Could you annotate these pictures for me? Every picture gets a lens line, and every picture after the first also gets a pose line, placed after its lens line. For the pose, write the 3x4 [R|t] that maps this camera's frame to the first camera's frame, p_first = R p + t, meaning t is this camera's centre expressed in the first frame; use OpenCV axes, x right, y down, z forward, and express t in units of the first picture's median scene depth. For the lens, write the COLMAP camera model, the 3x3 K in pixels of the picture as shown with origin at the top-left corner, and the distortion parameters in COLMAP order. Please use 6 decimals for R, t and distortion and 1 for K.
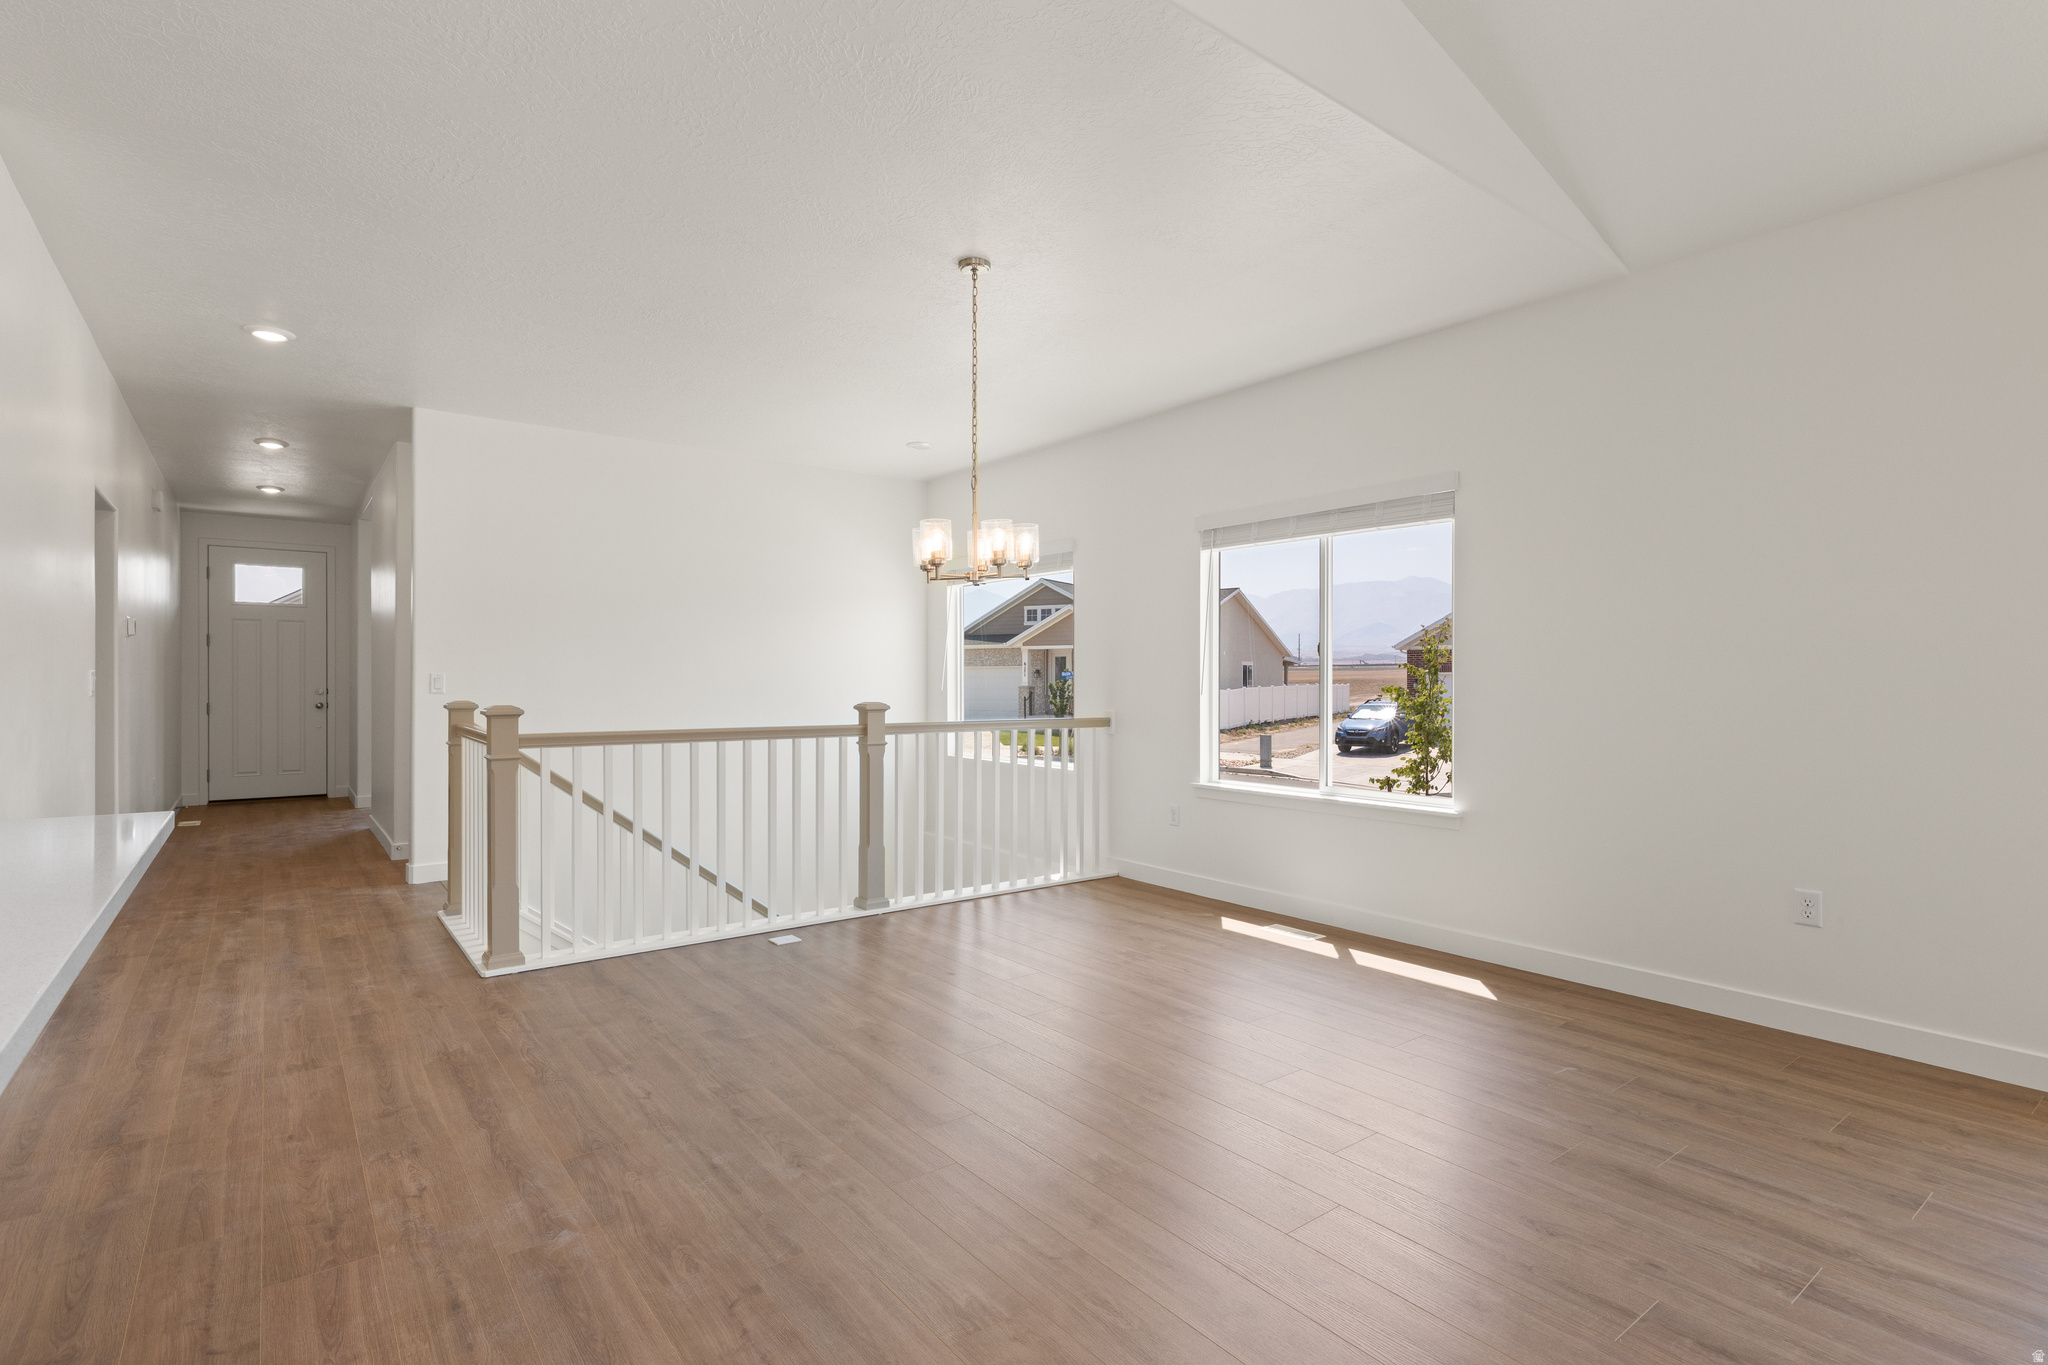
lens RADIAL K [[988.5, 0, 1029.0], [0, 988.5, 693.2], [0, 0, 1]] dist [0.004771, -0.000327]
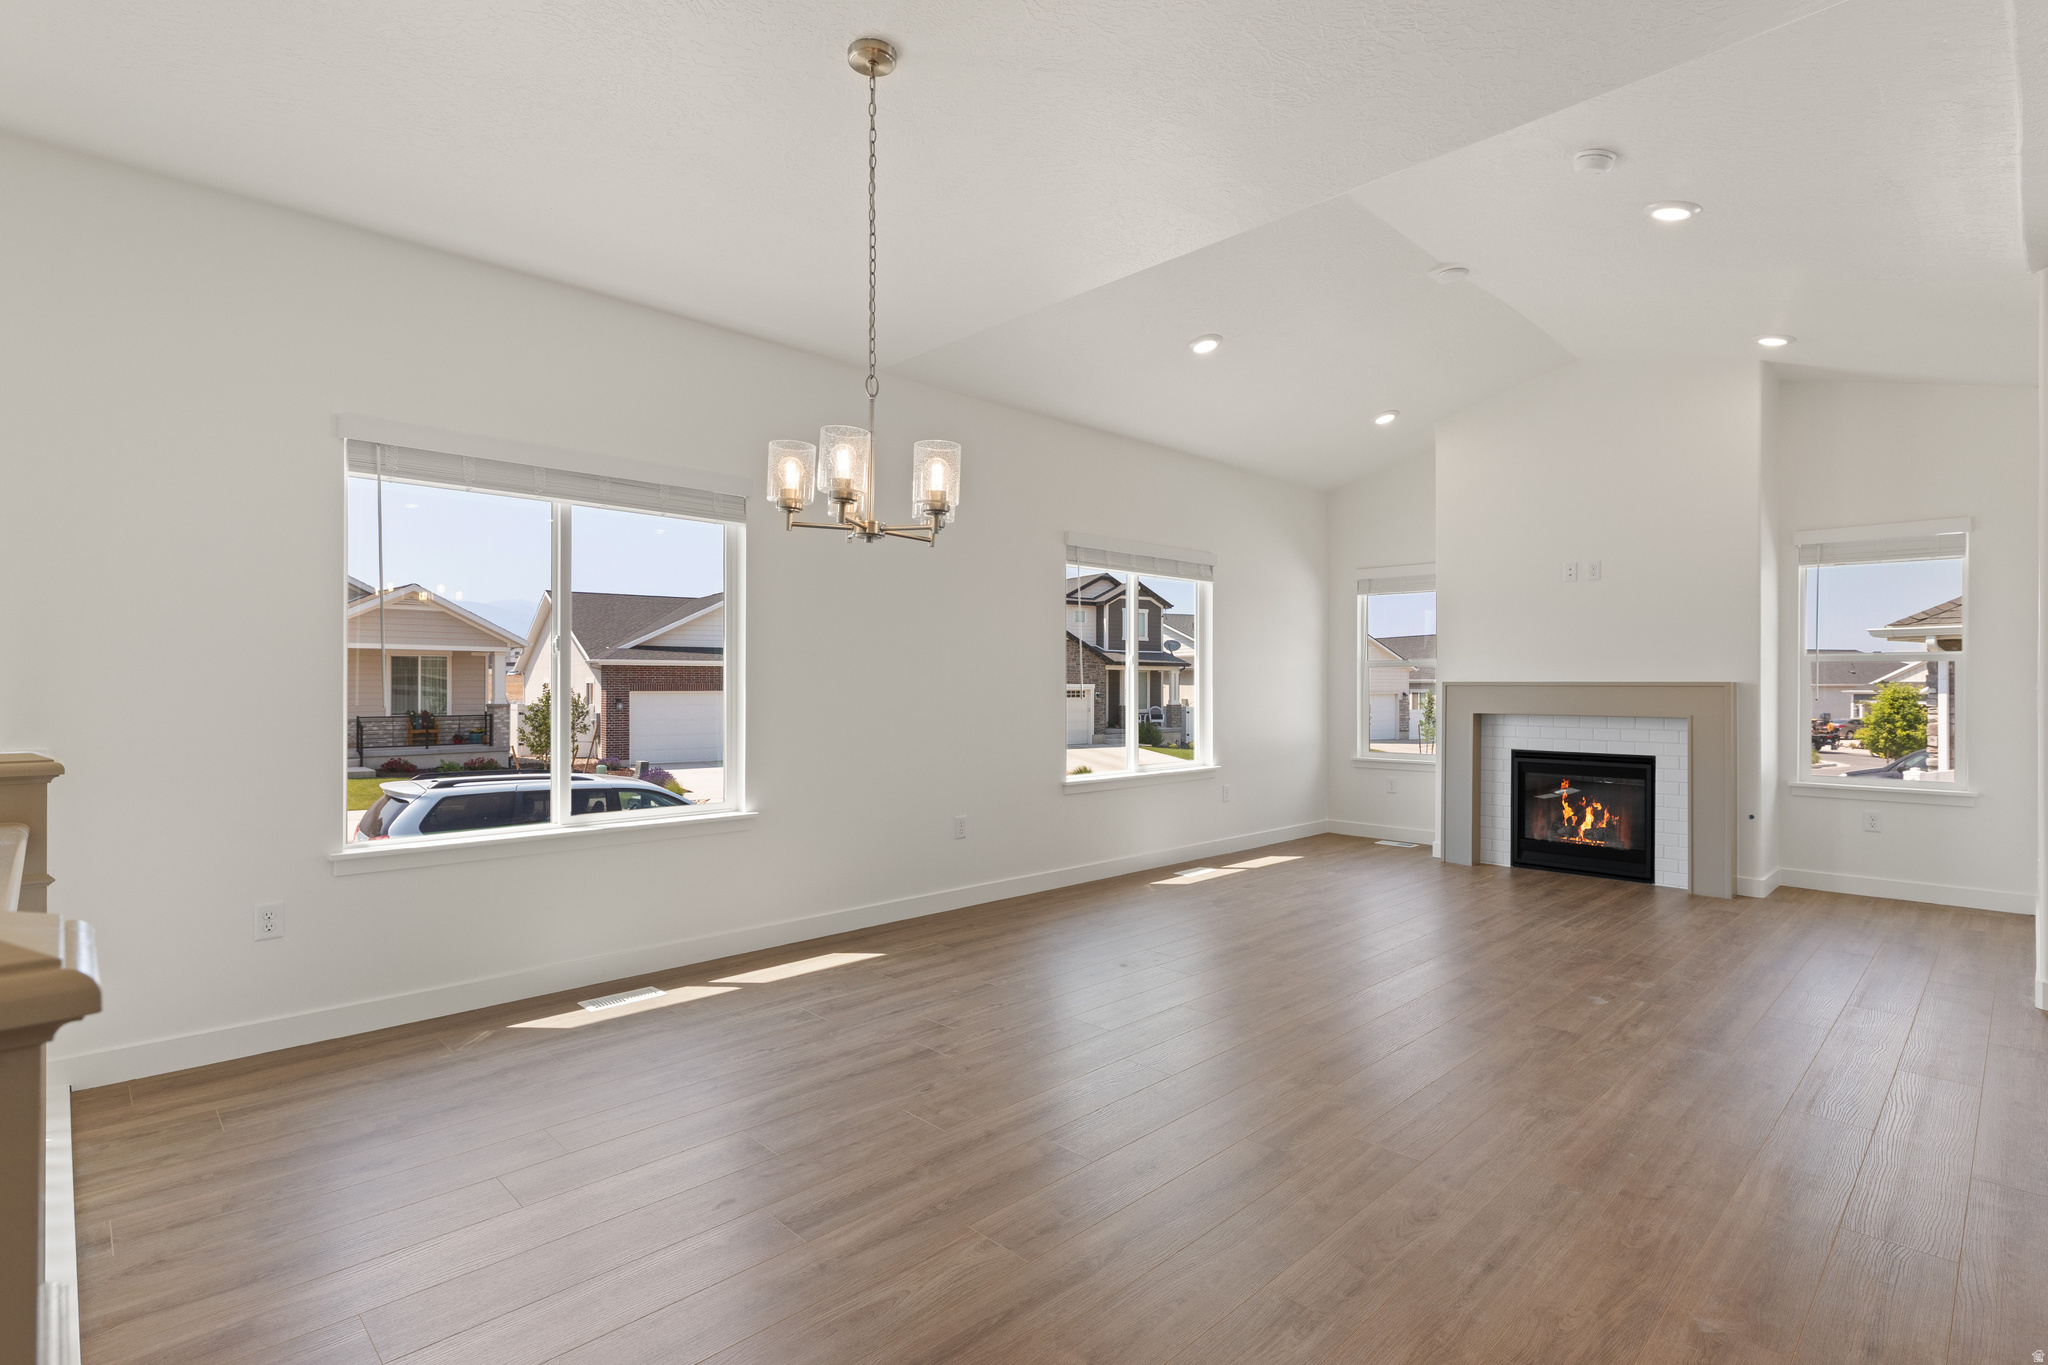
lens RADIAL K [[988.5, 0, 1037.0], [0, 988.5, 683.8], [0, 0, 1]] dist [0.004771, -0.000327]
pose [[-0.126512, -0.002571, 0.991962, -1.081727], [0.009858, 0.999944, 0.003849, -0.024339], [-0.991916, 0.010266, -0.126479, 1.453238]]
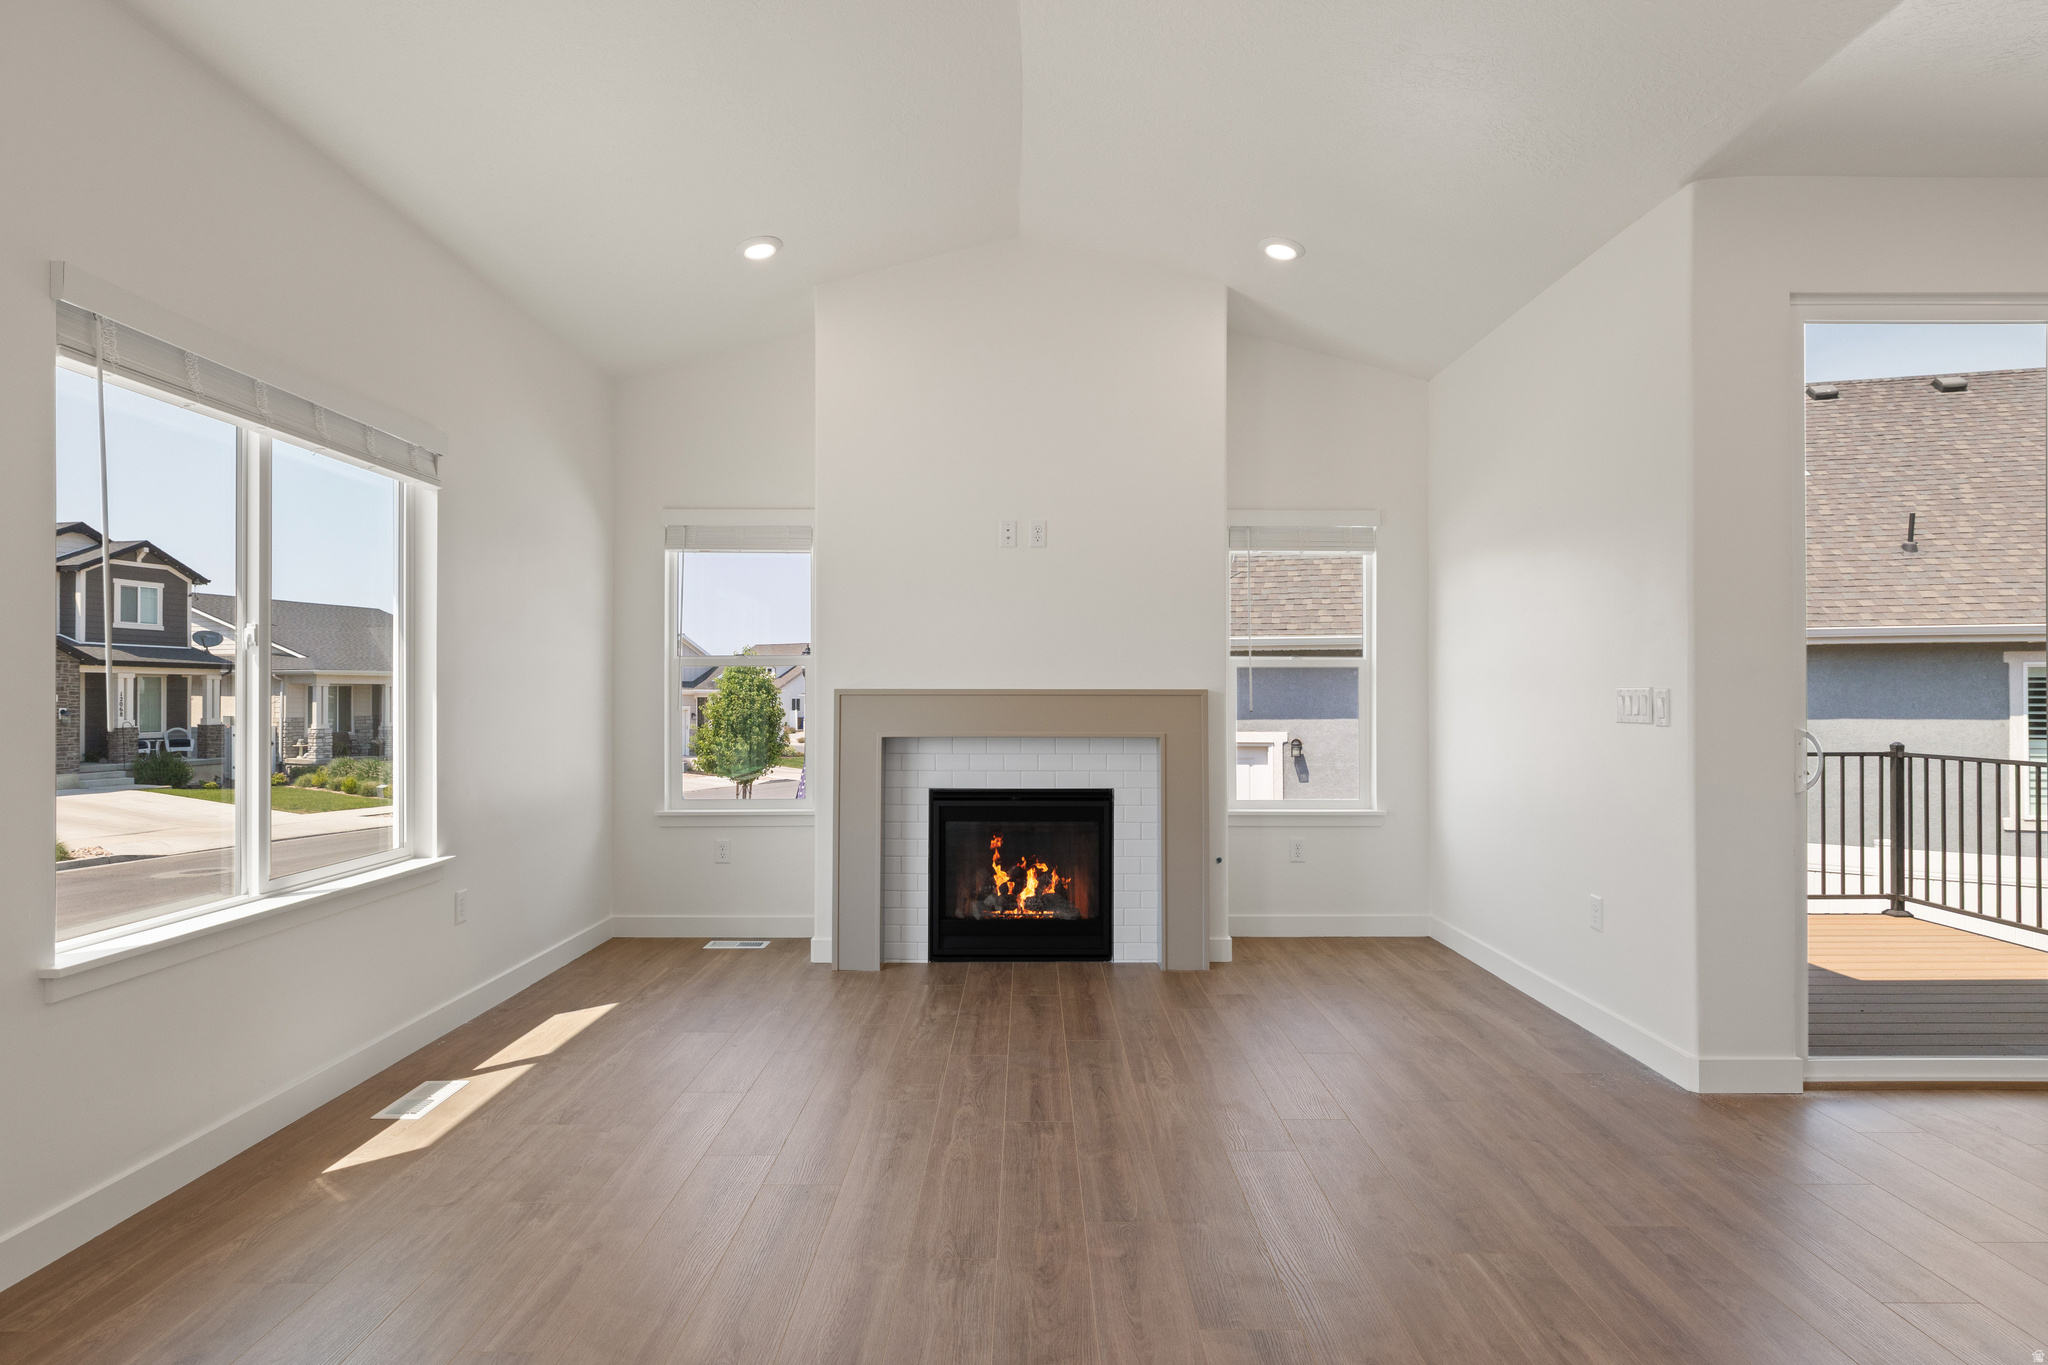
lens RADIAL K [[1089.0, 0, 1029.8], [0, 1089.0, 688.5], [0, 0, 1]] dist [0.002919, -0.001050]
pose [[-0.794447, 0.001072, 0.607333, 0.035114], [0.004994, 0.999976, 0.004769, -0.017102], [-0.607313, 0.006821, -0.794433, 1.317710]]
